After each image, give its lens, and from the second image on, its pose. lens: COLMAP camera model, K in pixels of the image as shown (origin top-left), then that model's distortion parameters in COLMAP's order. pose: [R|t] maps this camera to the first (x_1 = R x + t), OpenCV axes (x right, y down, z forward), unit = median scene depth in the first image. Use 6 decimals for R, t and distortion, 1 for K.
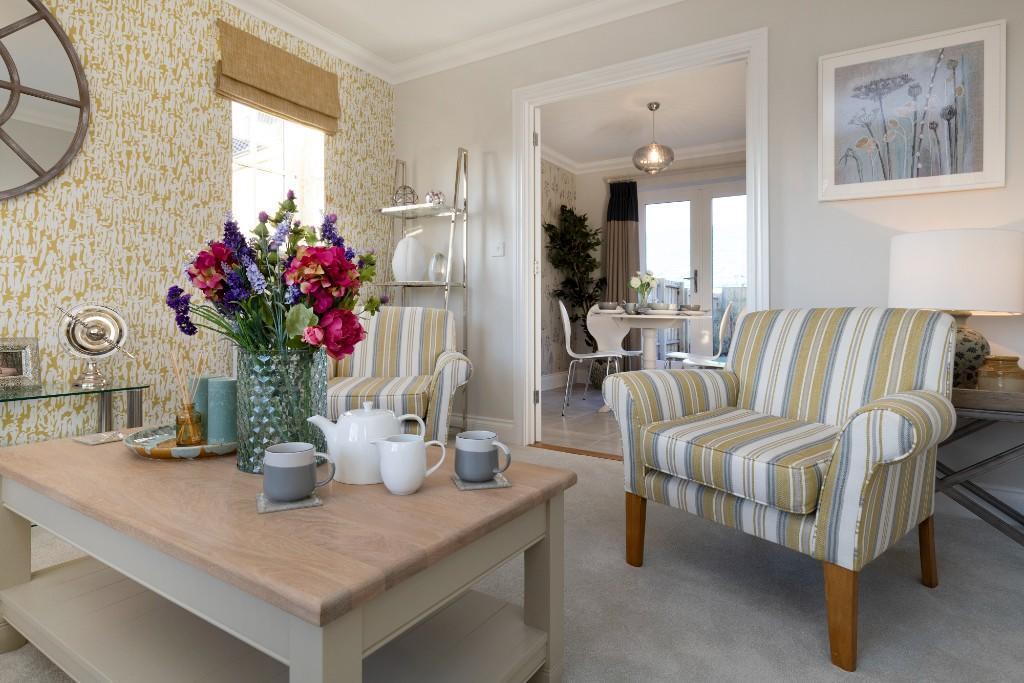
lens RADIAL K [[556.9, 0, 508.4], [0, 556.9, 281.2], [0, 0, 1]] dist [0.000872, 0.000870]
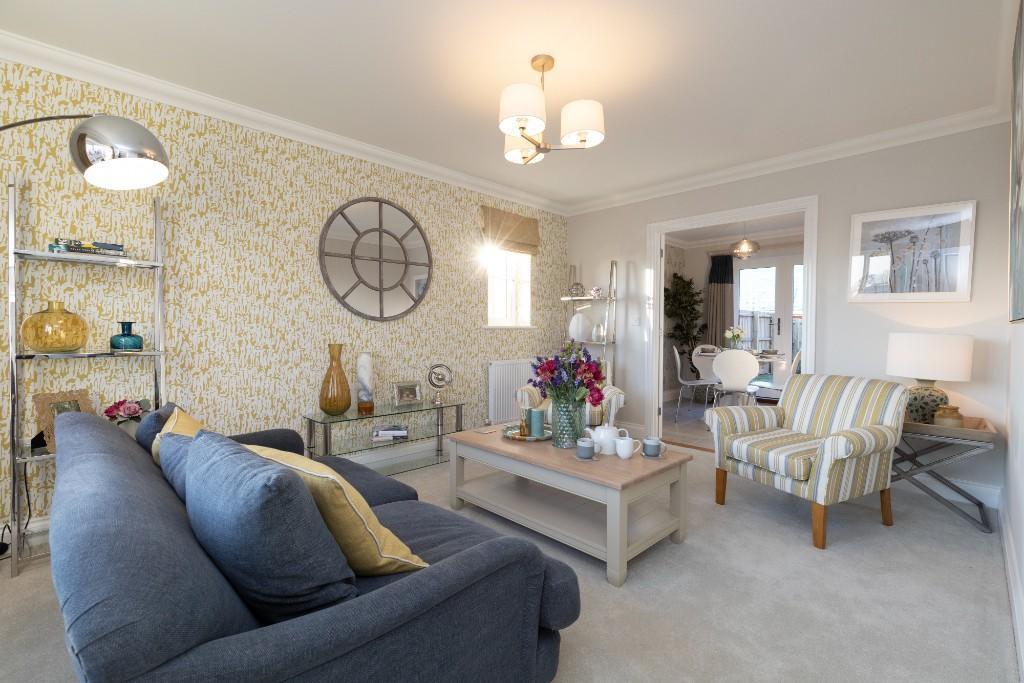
lens RADIAL K [[463.1, 0, 508.1], [0, 463.1, 342.1], [0, 0, 1]] dist [0.002416, -0.000809]
pose [[0.973363, 0.000496, -0.229270, -0.109247], [0.020033, 0.995989, 0.087204, -0.186290], [0.228393, -0.089474, 0.969449, -0.601494]]
